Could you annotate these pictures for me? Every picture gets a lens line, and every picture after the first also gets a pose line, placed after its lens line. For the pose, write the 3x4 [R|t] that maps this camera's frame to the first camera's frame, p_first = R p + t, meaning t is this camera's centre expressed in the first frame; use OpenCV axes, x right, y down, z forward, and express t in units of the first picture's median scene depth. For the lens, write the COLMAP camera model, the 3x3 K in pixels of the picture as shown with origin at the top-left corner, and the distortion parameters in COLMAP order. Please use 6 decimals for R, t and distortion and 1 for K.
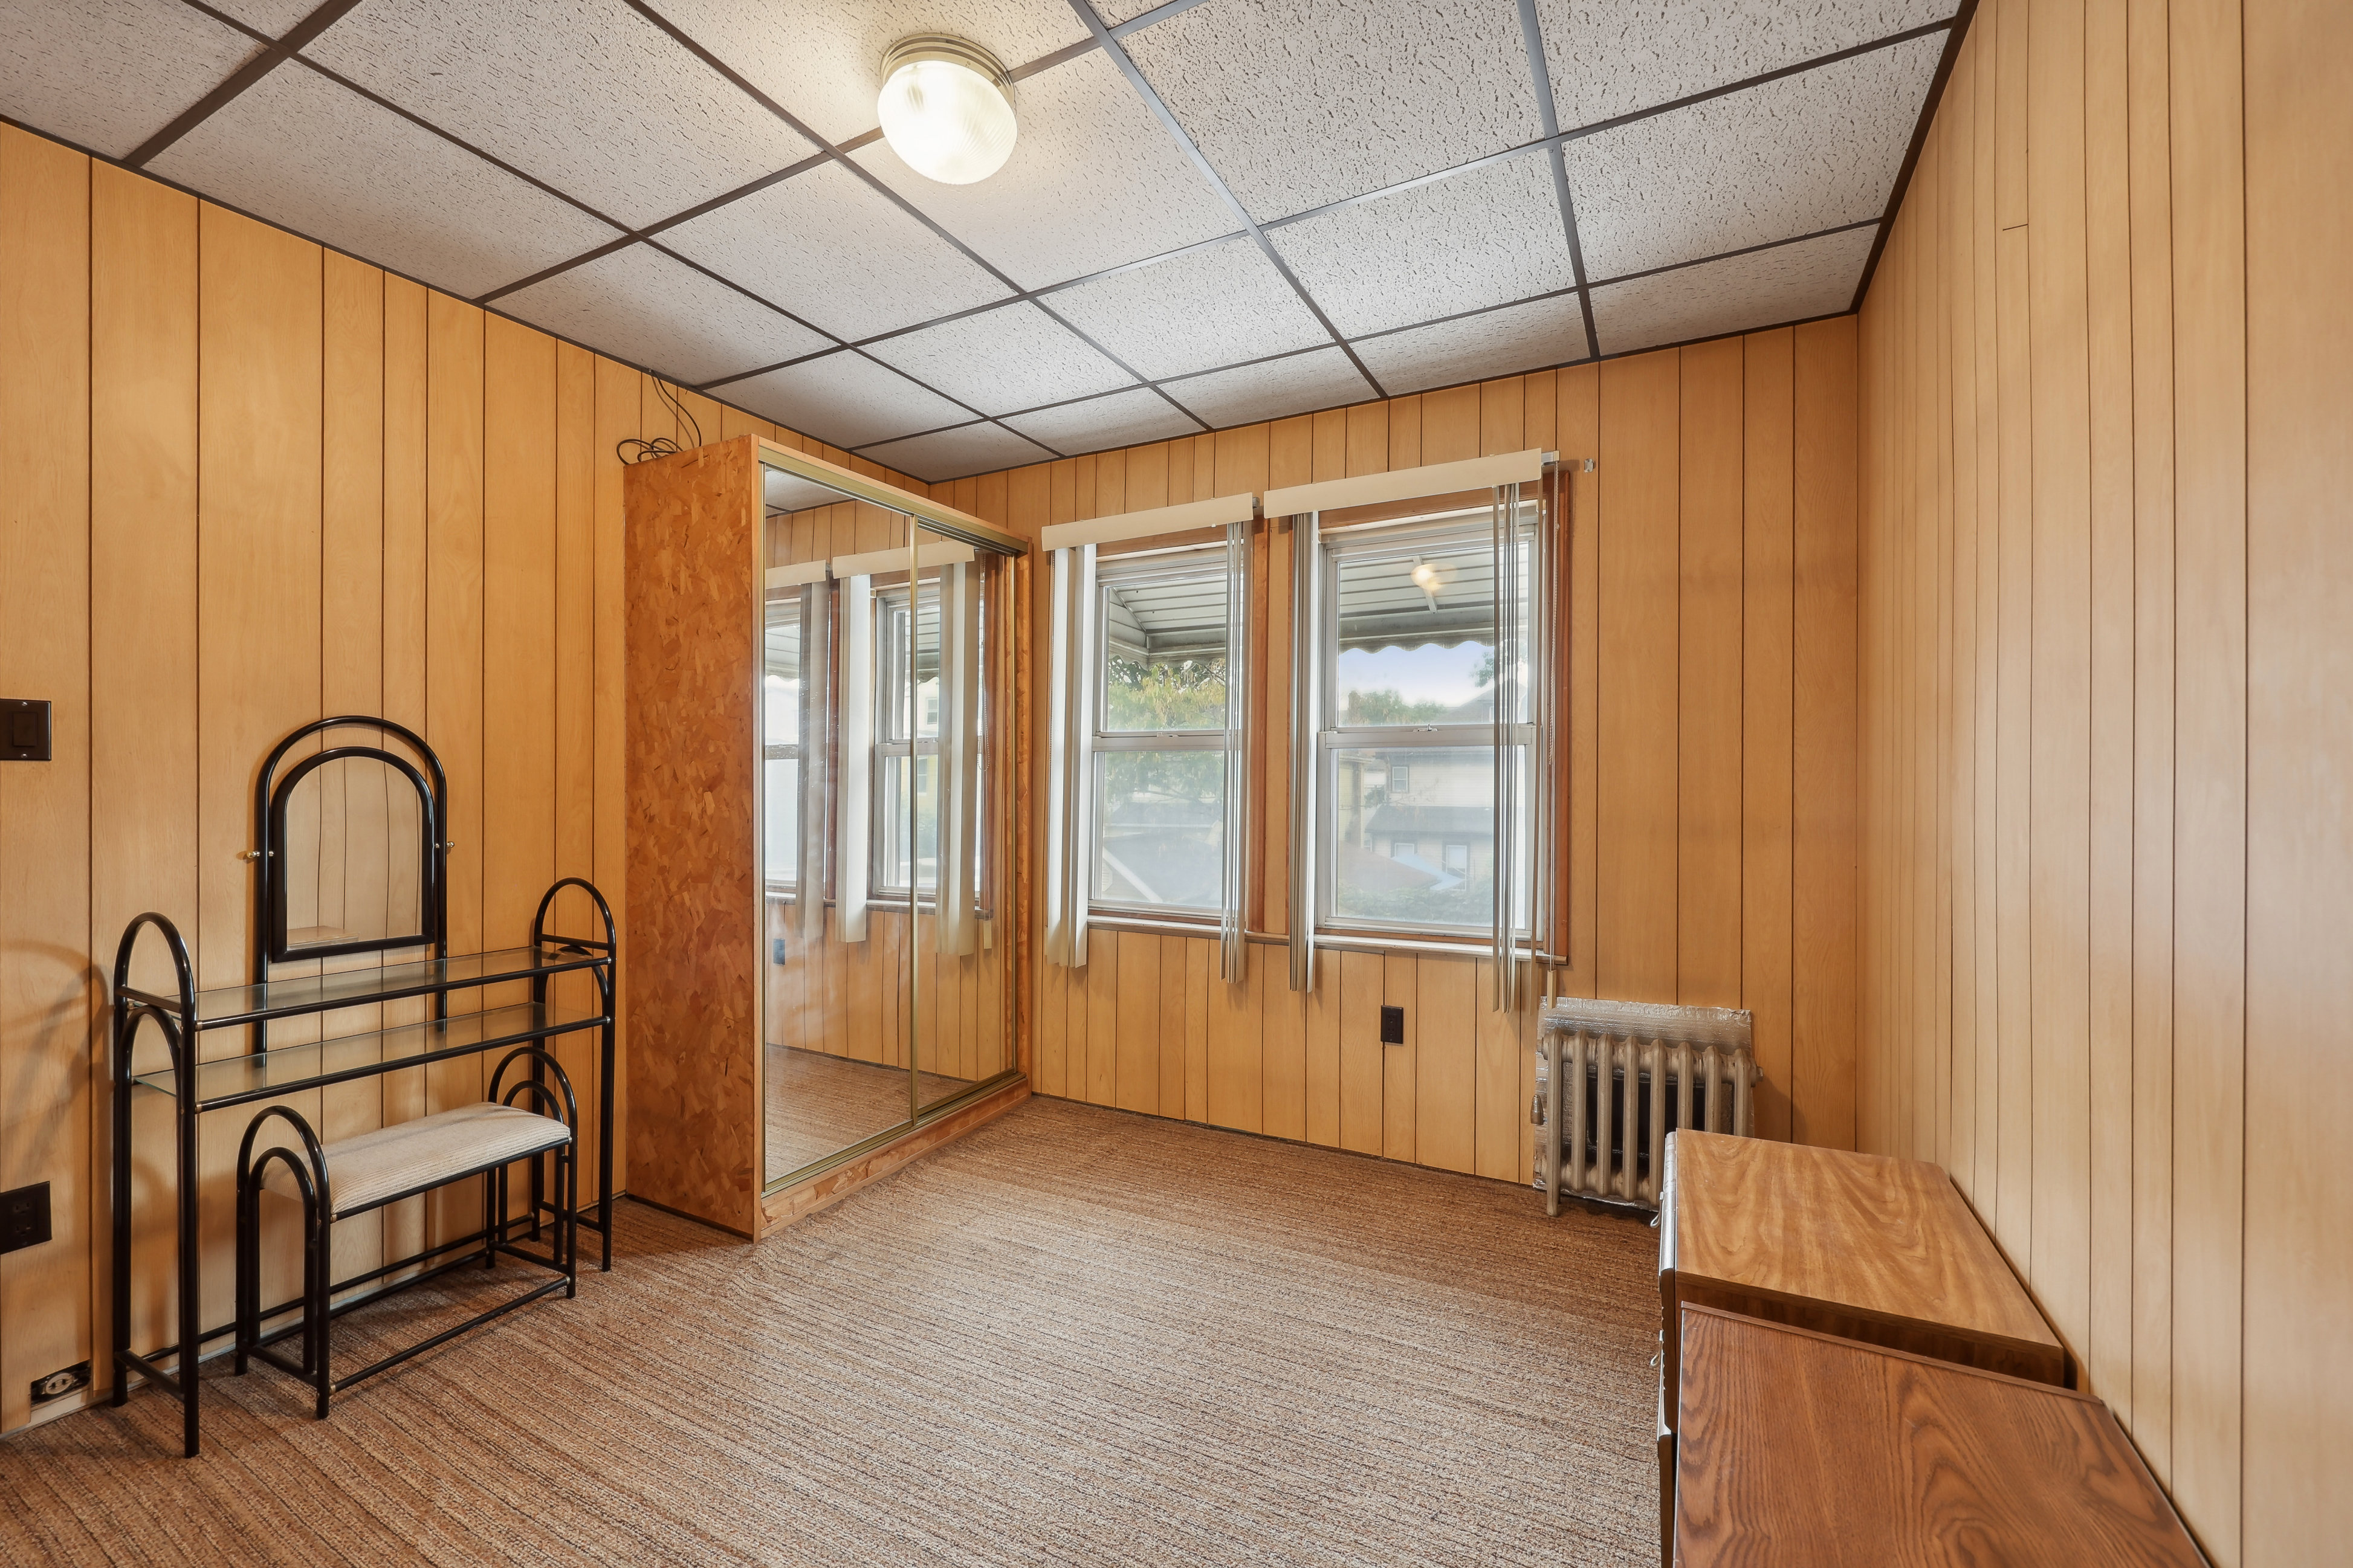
lens RADIAL K [[957.6, 0, 1190.3], [0, 957.6, 781.6], [0, 0, 1]] dist [0.001395, 0.000166]
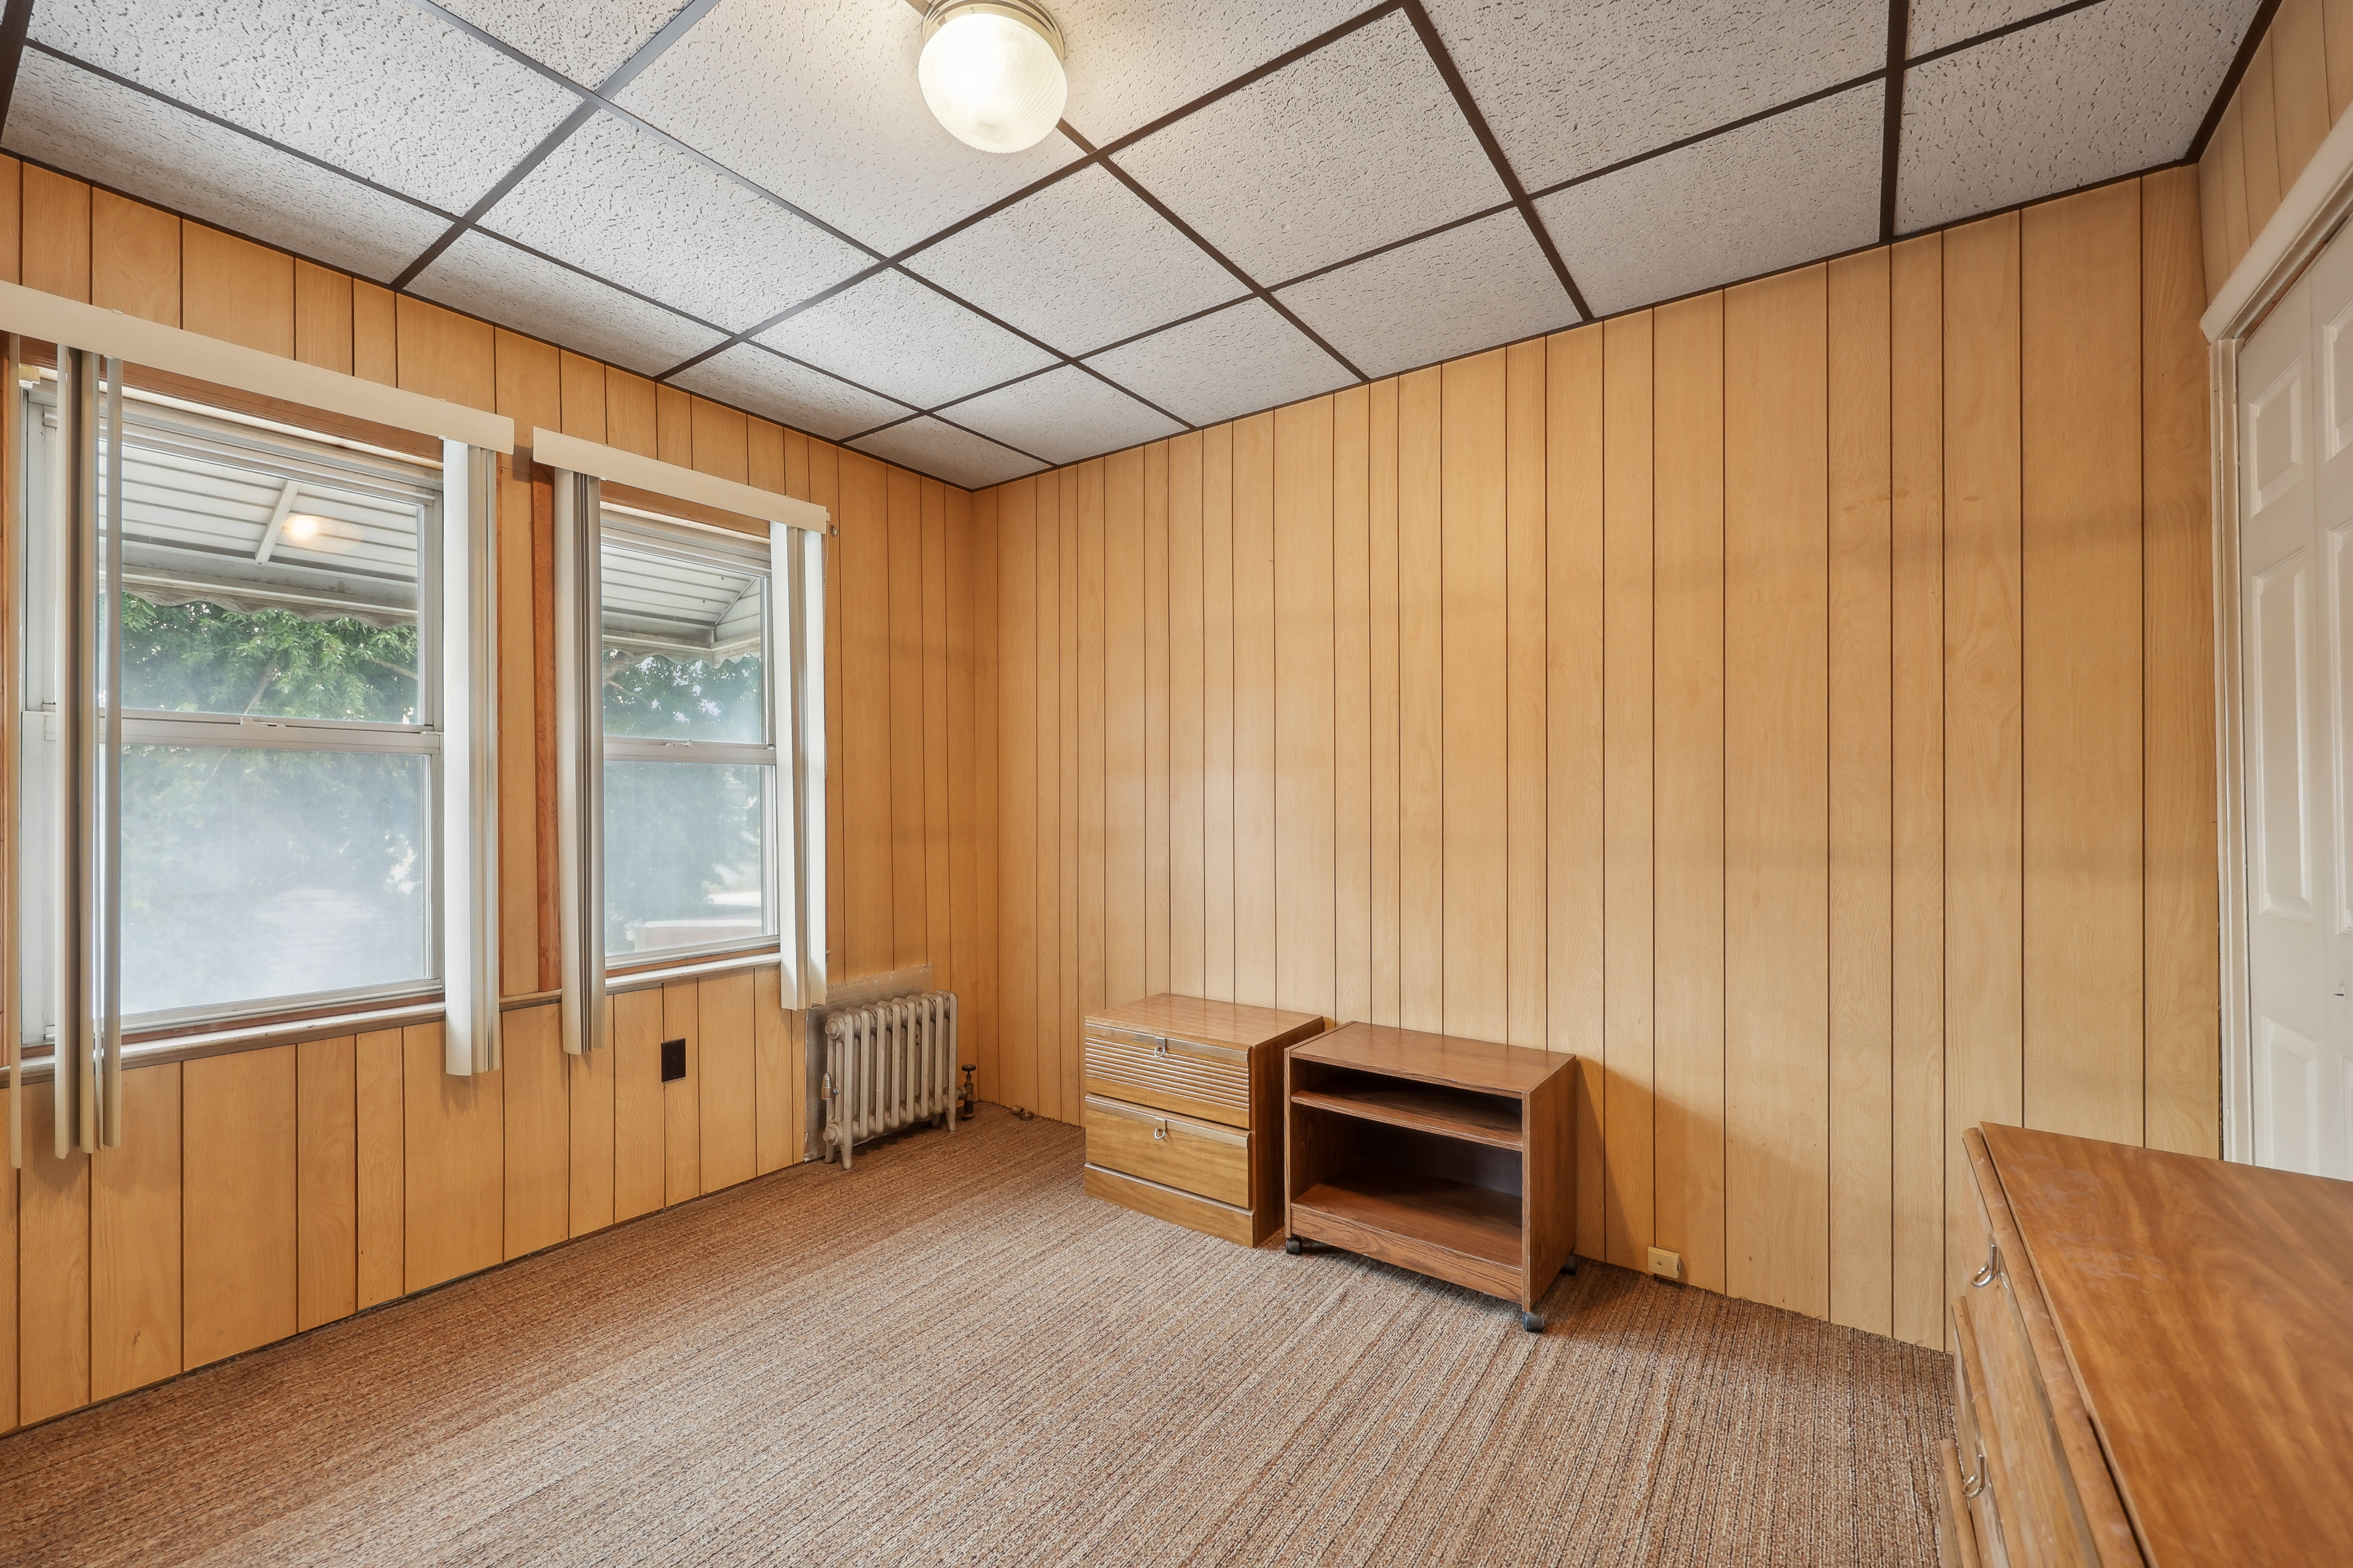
lens RADIAL K [[957.6, 0, 1191.5], [0, 957.6, 794.8], [0, 0, 1]] dist [0.001395, 0.000166]
pose [[0.131010, -0.001273, 0.991380, -0.648102], [-0.006489, 0.999977, 0.002142, -0.009514], [-0.991360, -0.006714, 0.130999, 0.381094]]
